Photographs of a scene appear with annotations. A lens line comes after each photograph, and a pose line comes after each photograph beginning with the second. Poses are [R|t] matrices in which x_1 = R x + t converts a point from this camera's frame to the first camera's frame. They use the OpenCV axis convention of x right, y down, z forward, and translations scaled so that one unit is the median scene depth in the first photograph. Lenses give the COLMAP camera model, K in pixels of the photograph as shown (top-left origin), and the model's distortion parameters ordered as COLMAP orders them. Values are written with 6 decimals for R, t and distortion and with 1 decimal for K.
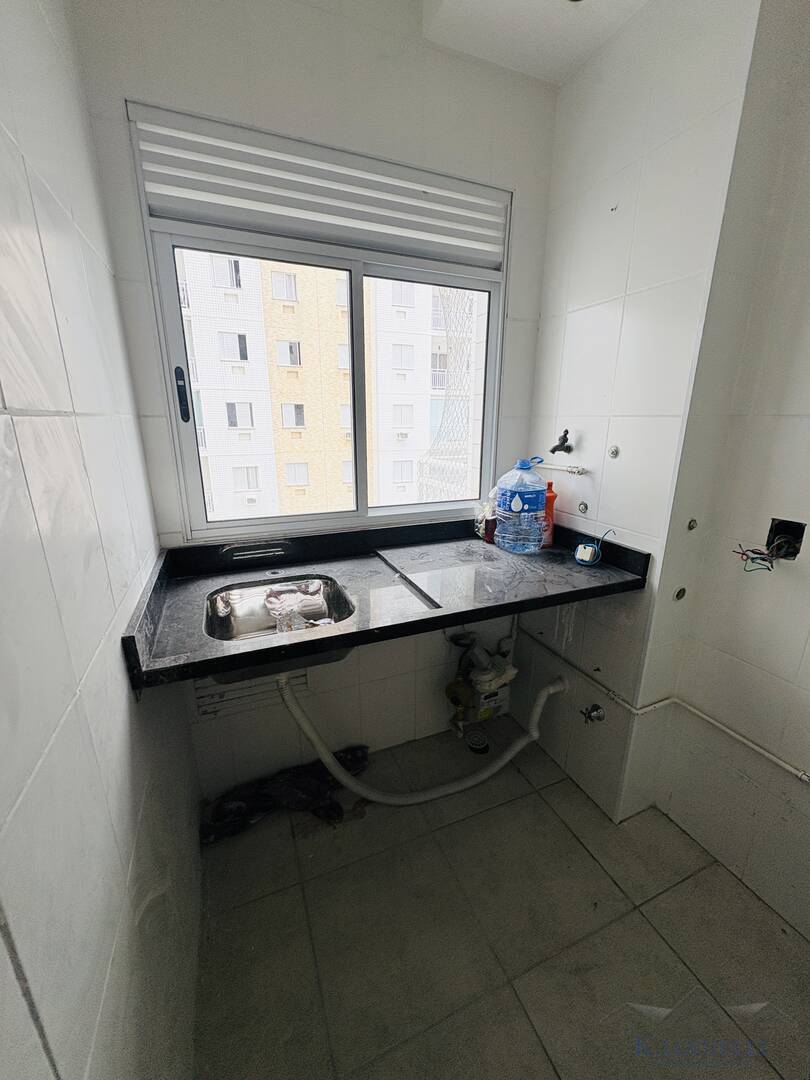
lens RADIAL K [[429.1, 0, 405.0], [0, 429.1, 540.0], [0, 0, 1]] dist [-0.001826, -0.000080]
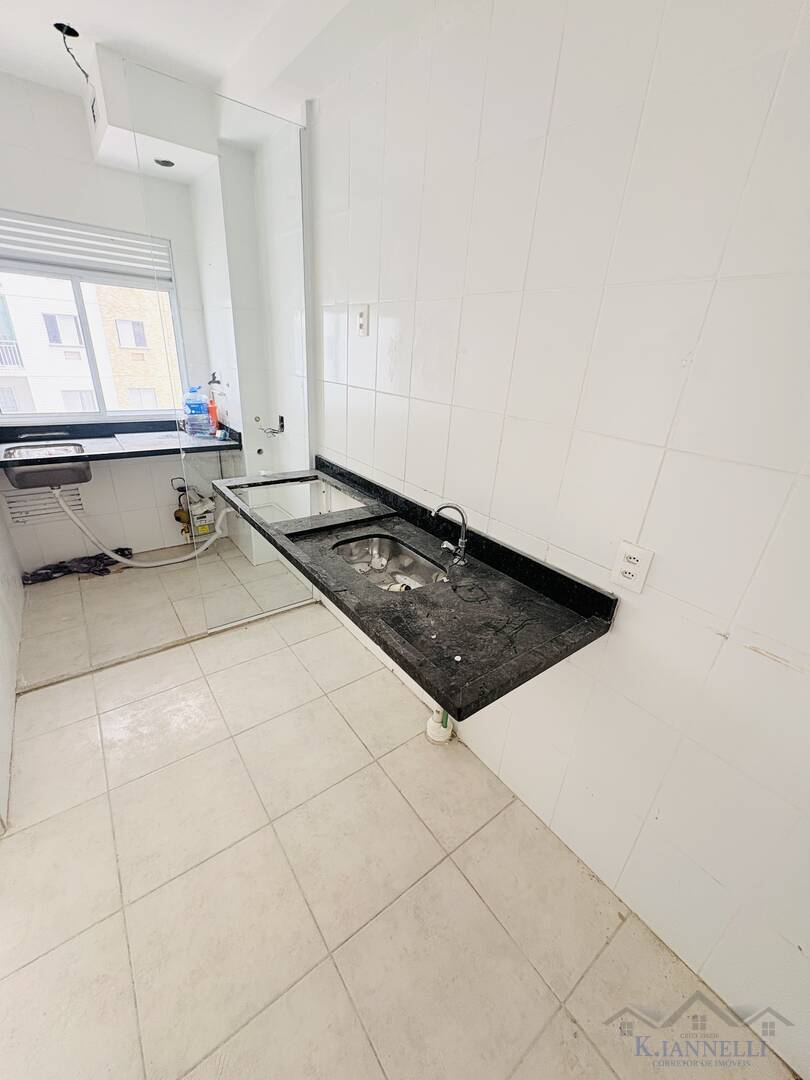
lens RADIAL K [[429.1, 0, 405.0], [0, 429.1, 540.0], [0, 0, 1]] dist [-0.001826, -0.000080]
pose [[0.965647, -0.052437, 0.254511, 0.657614], [0.014517, 0.988785, 0.148638, 0.219159], [-0.259450, -0.139837, 0.955579, -1.183928]]
